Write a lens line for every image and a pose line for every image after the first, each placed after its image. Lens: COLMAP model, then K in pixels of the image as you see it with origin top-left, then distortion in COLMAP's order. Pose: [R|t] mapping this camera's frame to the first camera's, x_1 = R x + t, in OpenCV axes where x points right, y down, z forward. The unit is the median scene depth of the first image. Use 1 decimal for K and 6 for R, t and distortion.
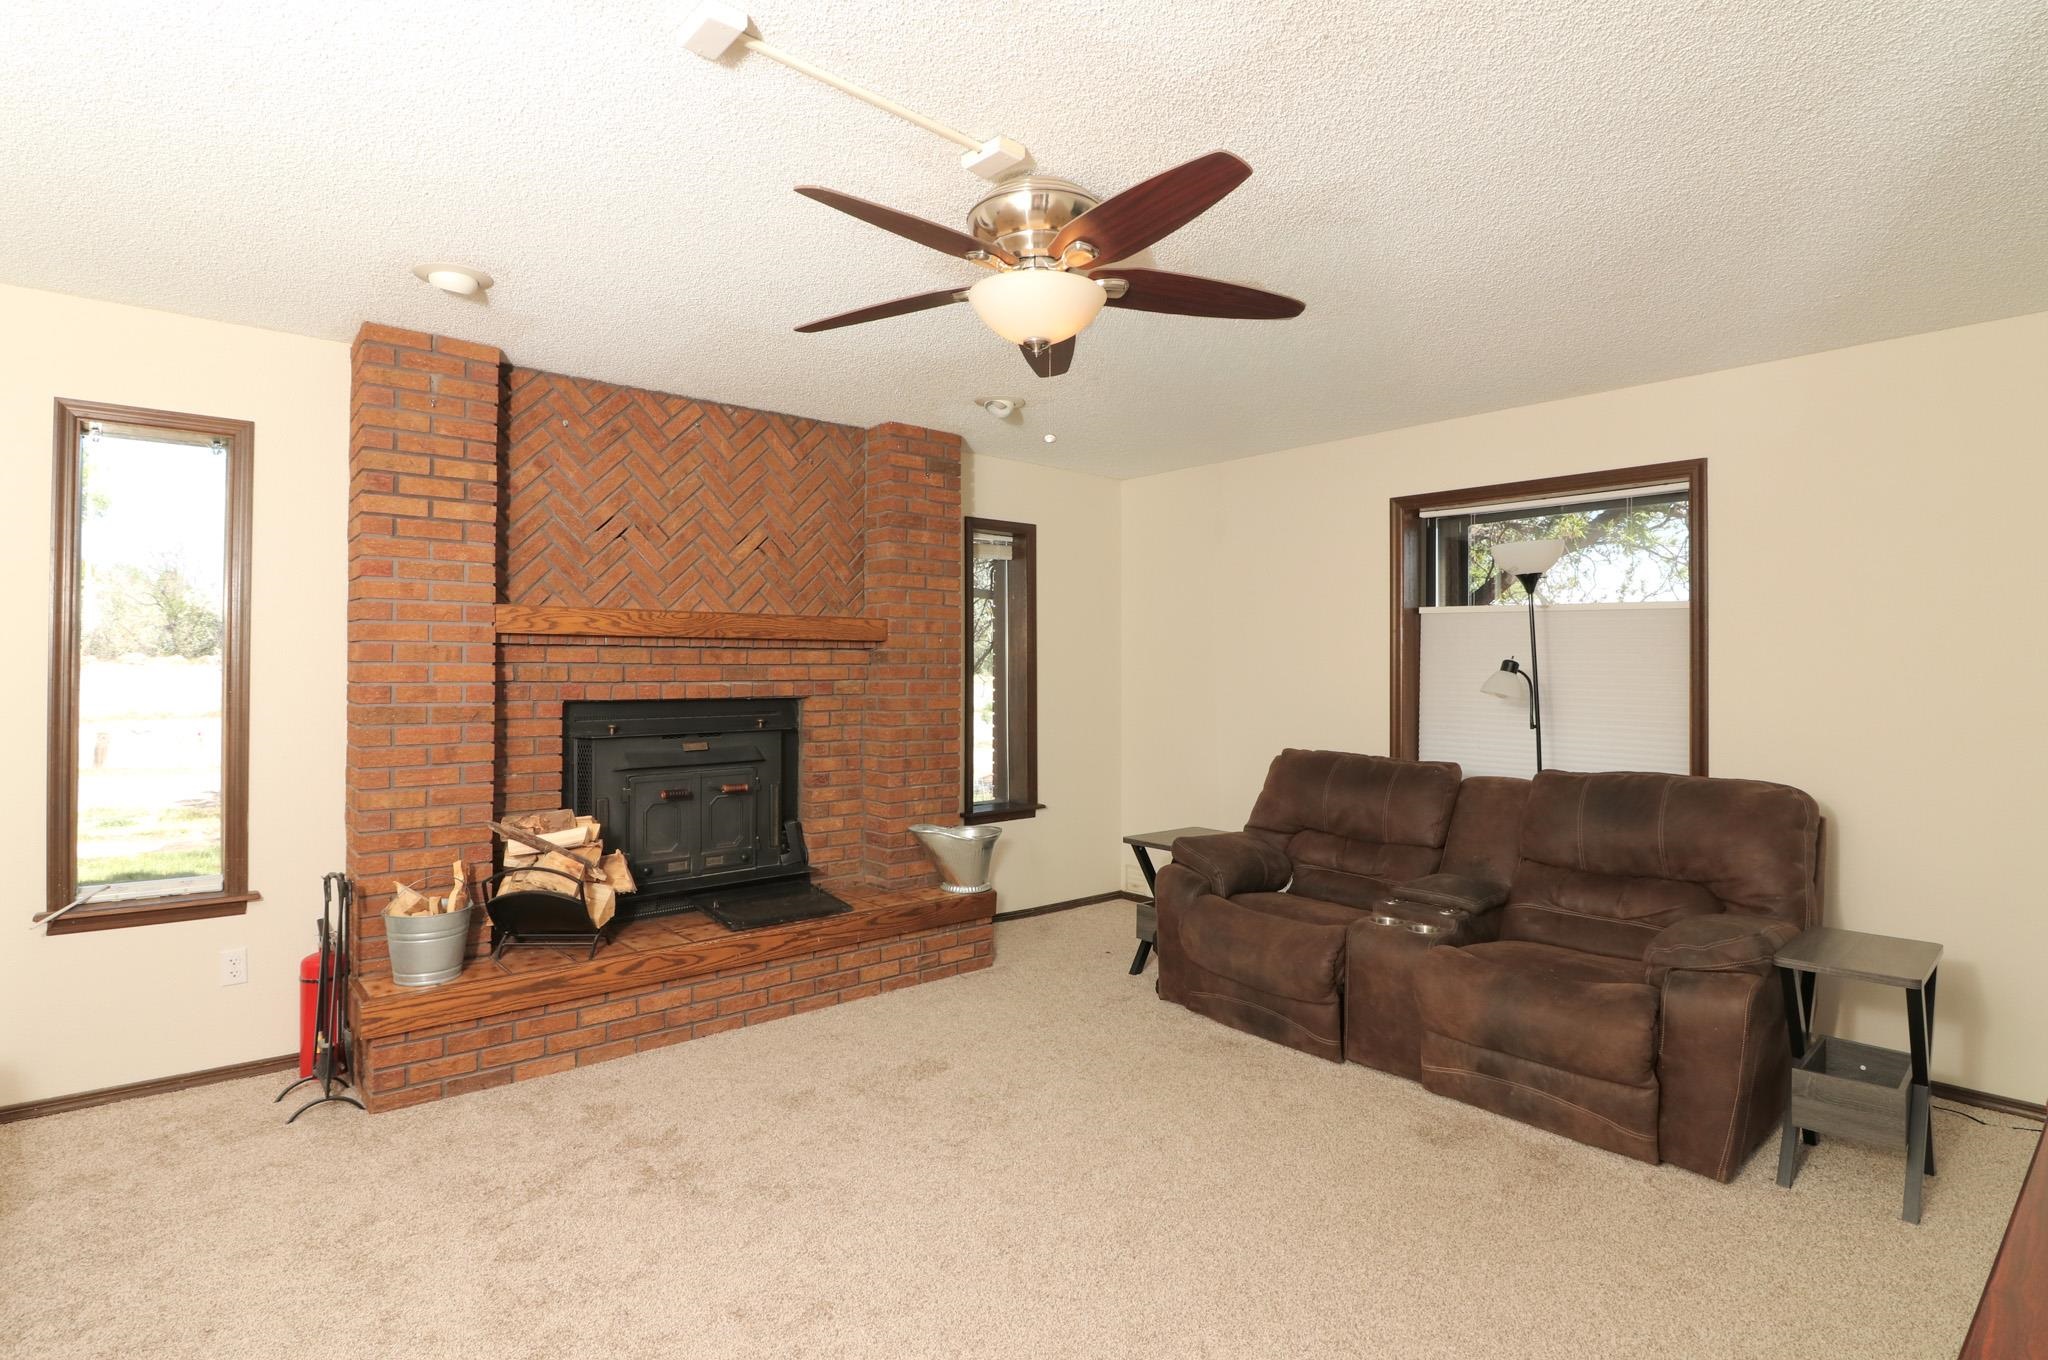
lens RADIAL K [[989.0, 0, 996.2], [0, 989.0, 663.1], [0, 0, 1]] dist [0.001674, -0.000128]
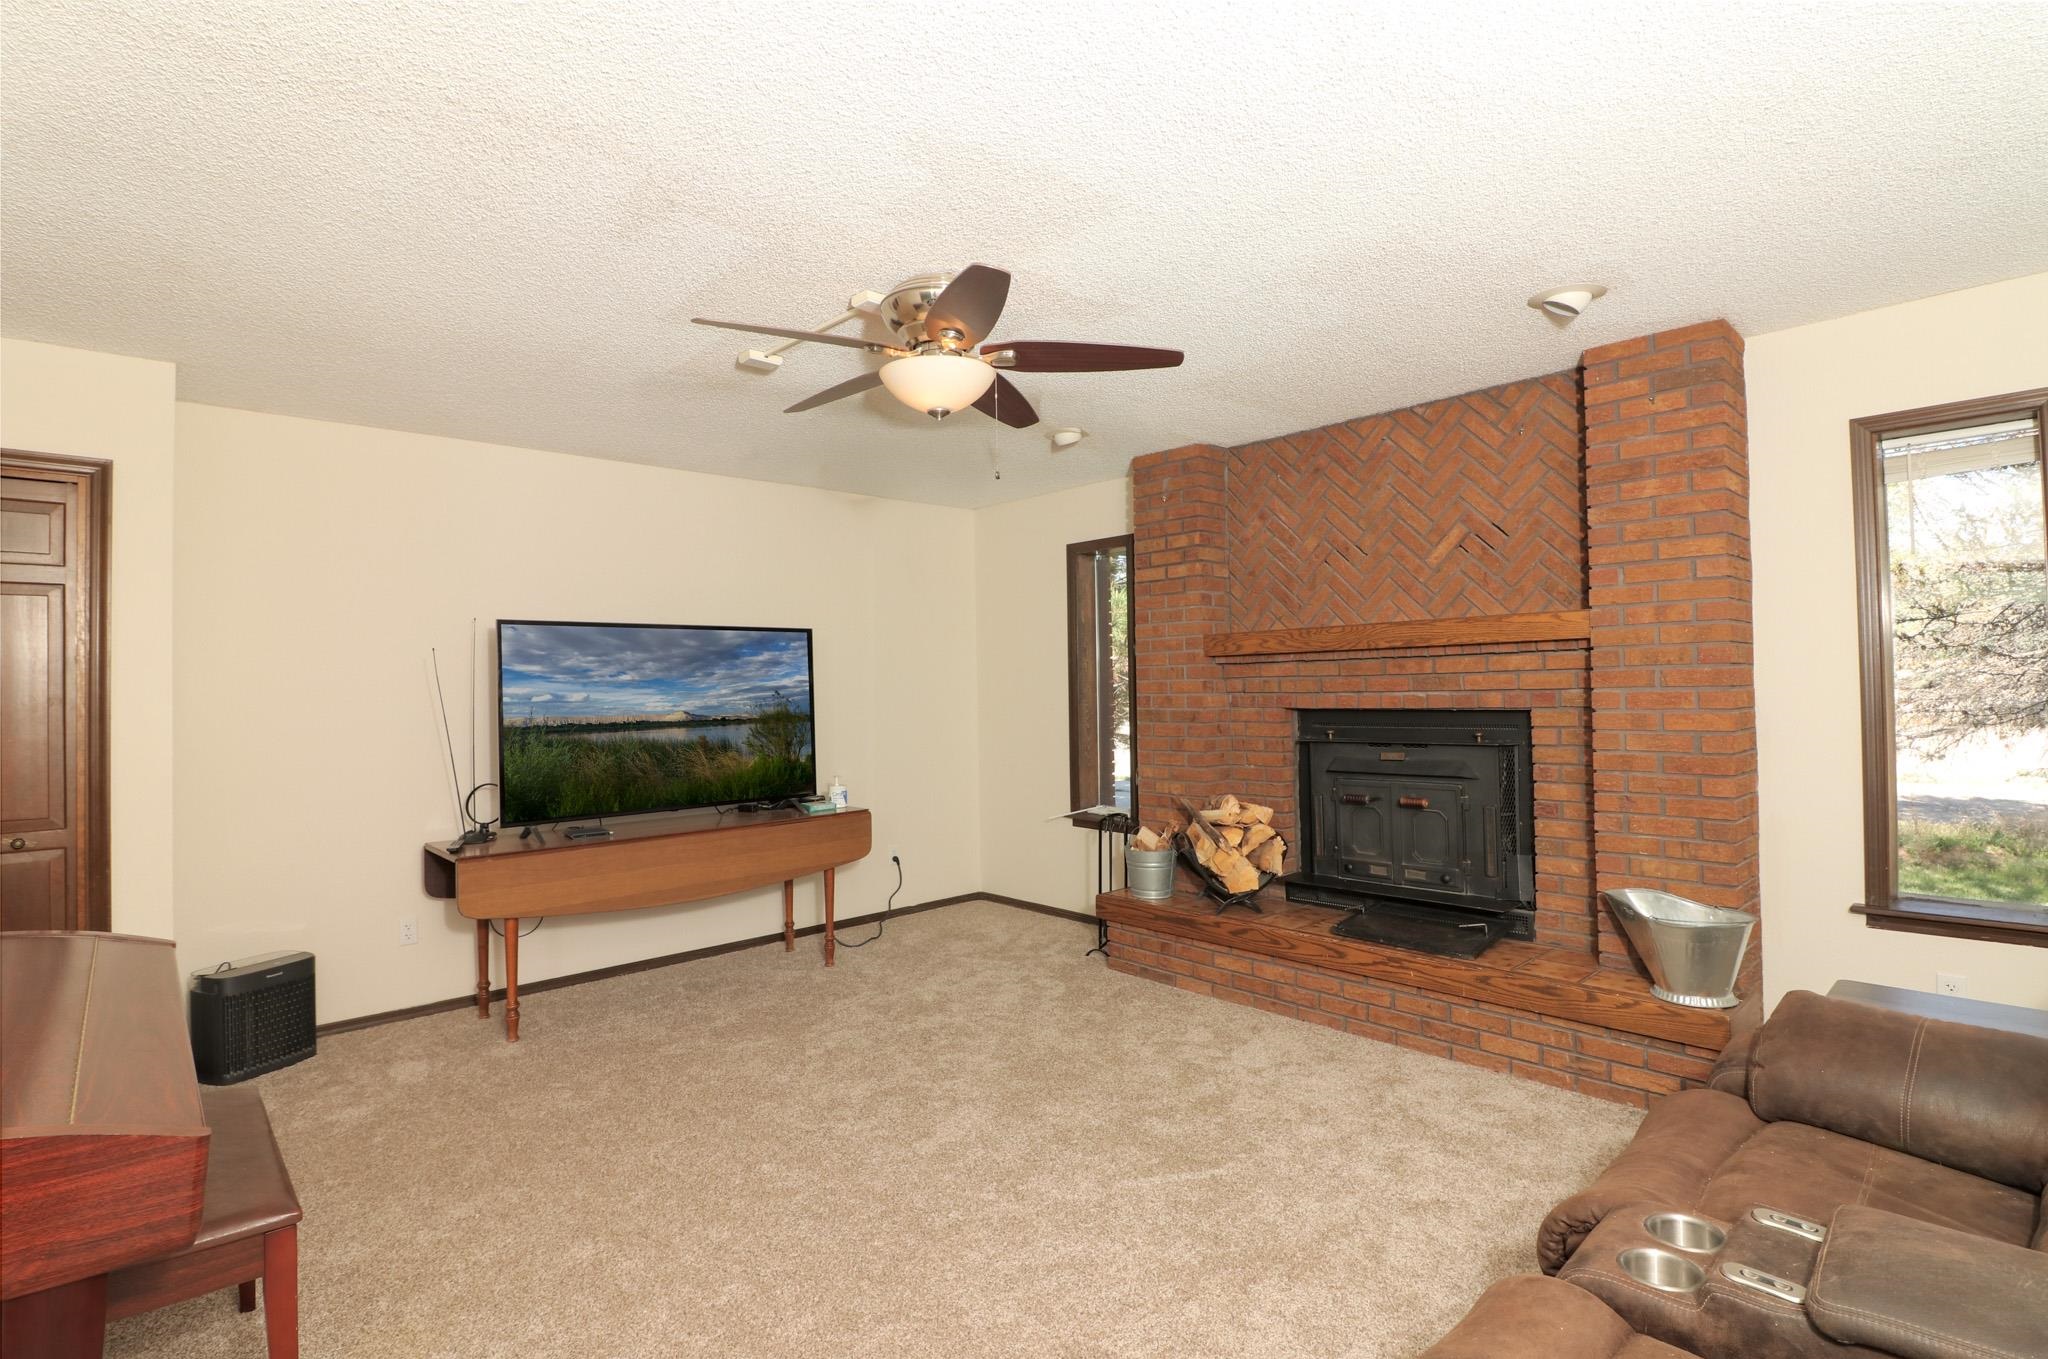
lens RADIAL K [[989.0, 0, 1020.3], [0, 989.0, 677.1], [0, 0, 1]] dist [0.001674, -0.000128]
pose [[0.063298, -0.015785, -0.997870, 0.688928], [0.024416, 0.999600, -0.014263, 0.009053], [0.997696, -0.023461, 0.063658, 0.564834]]
